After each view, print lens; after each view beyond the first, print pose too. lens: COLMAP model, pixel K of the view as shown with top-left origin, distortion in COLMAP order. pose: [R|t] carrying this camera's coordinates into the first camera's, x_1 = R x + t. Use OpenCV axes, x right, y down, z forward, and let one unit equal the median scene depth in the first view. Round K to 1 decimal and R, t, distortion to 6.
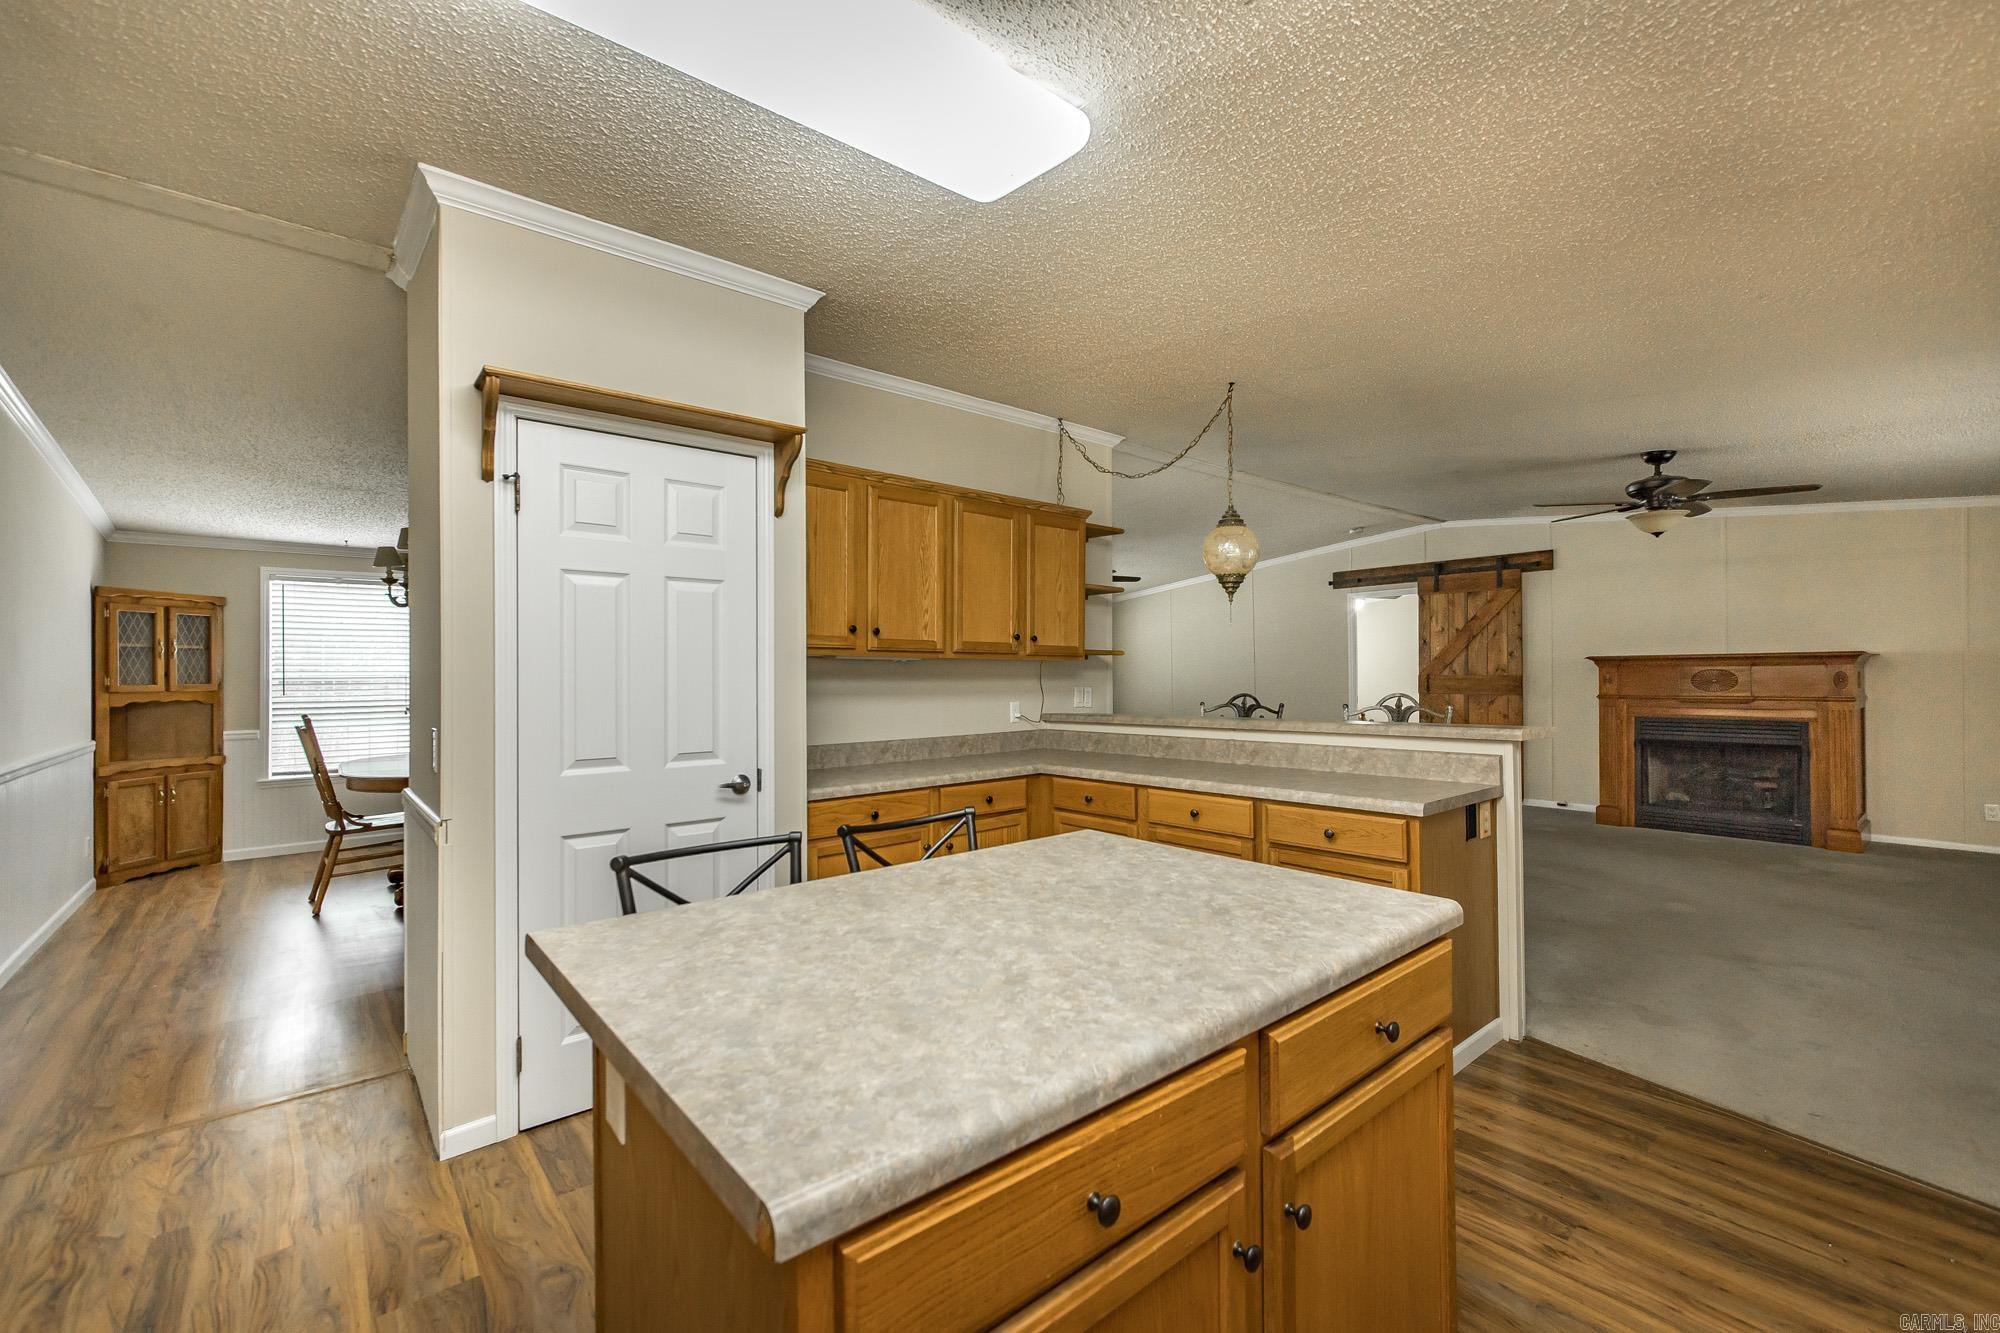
lens RADIAL K [[791.1, 0, 993.6], [0, 791.1, 661.4], [0, 0, 1]] dist [-0.008147, -0.000325]
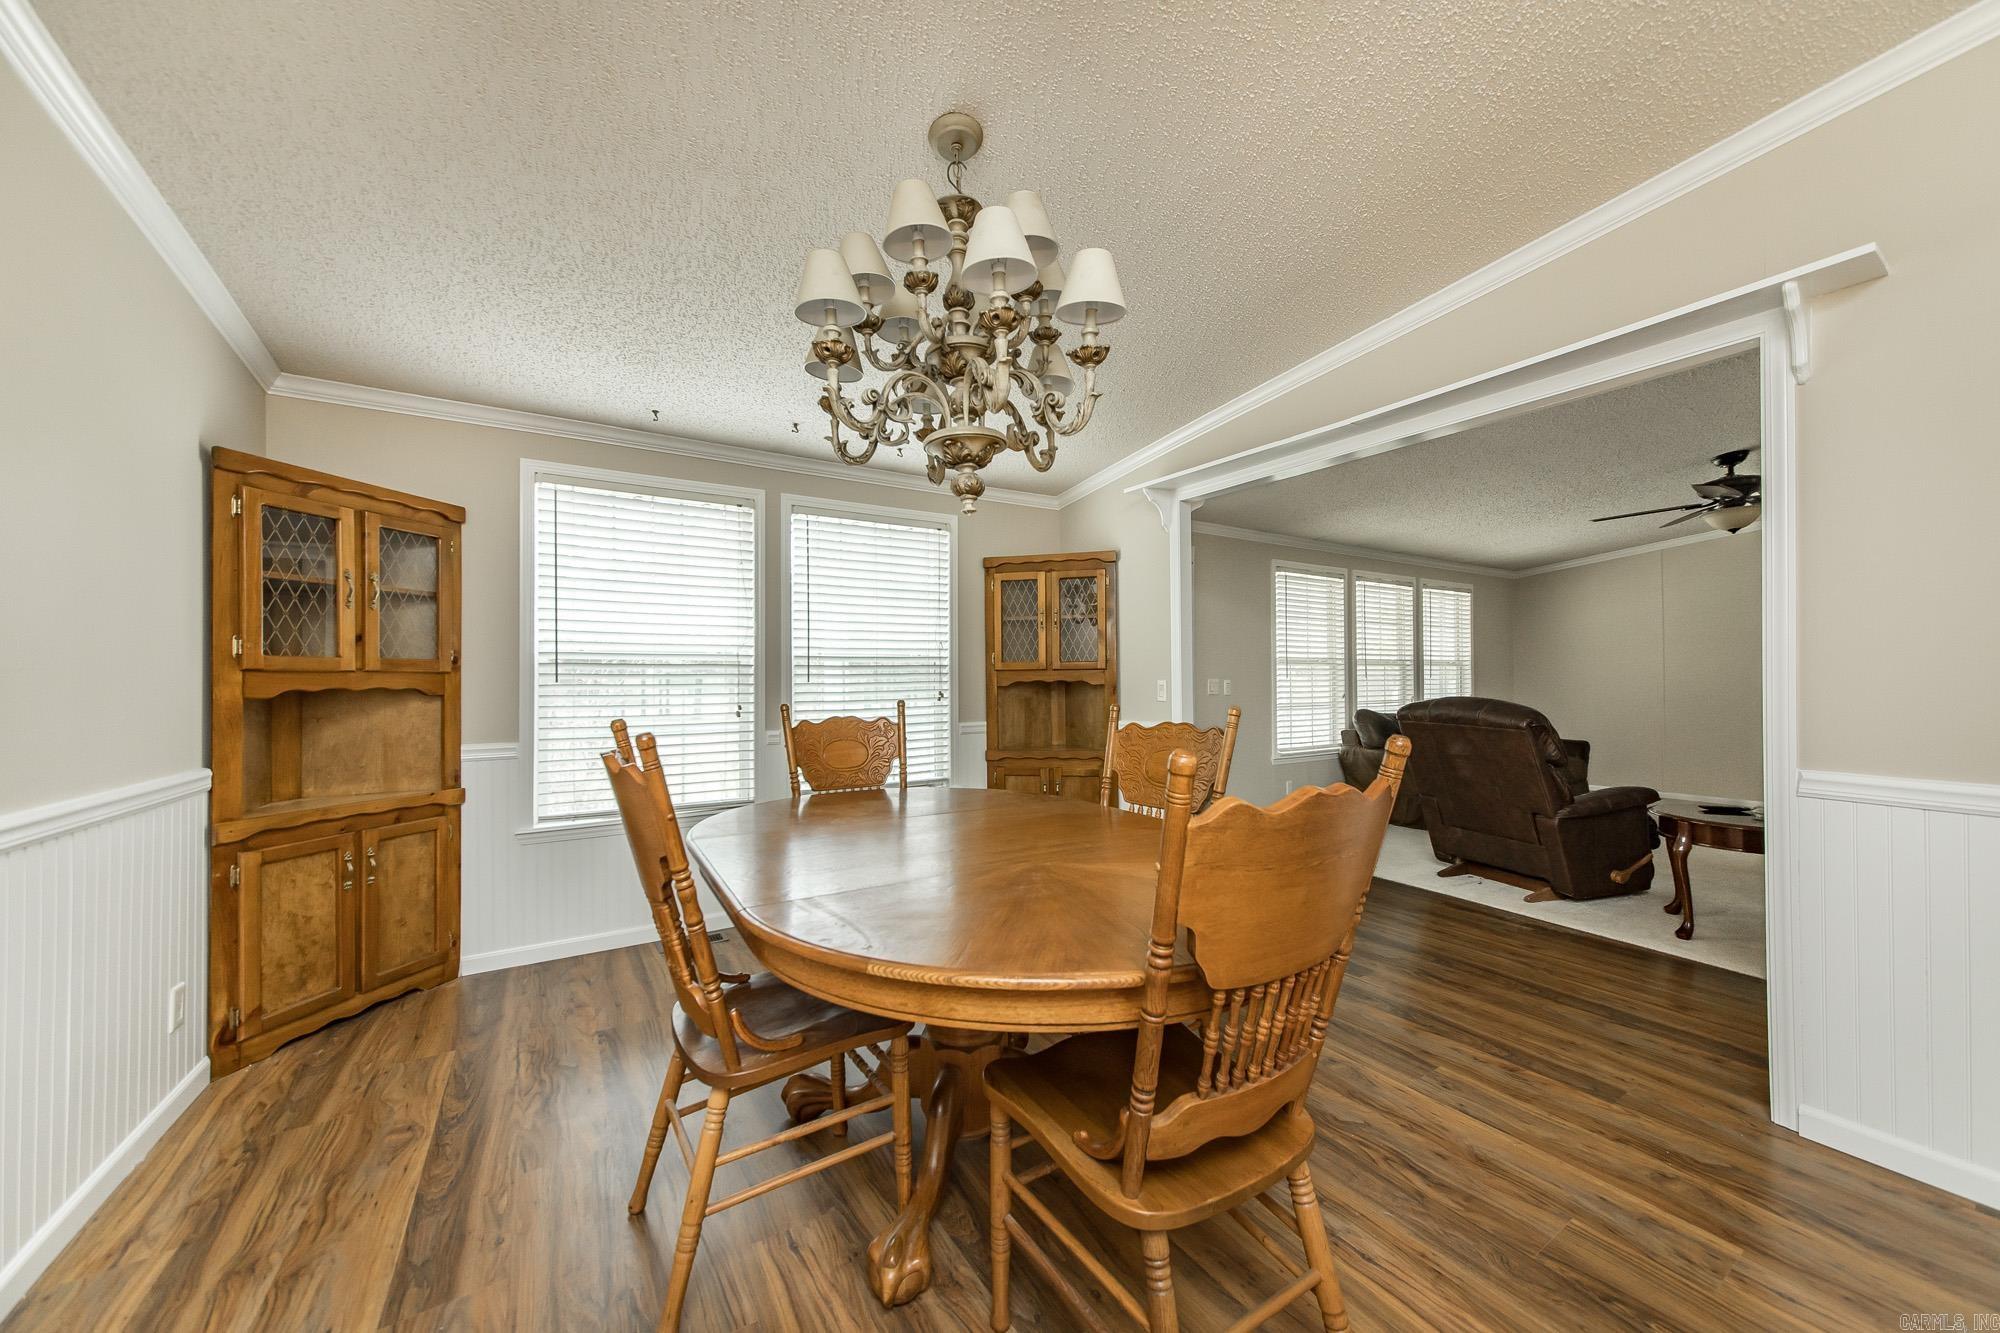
lens RADIAL K [[717.7, 0, 1008.0], [0, 717.7, 672.8], [0, 0, 1]] dist [-0.009713, 0.002384]
pose [[0.987320, -0.000105, -0.158741, -0.555664], [0.000413, 0.999998, 0.001907, 0.039361], [0.158741, -0.001948, 0.987318, 0.602215]]
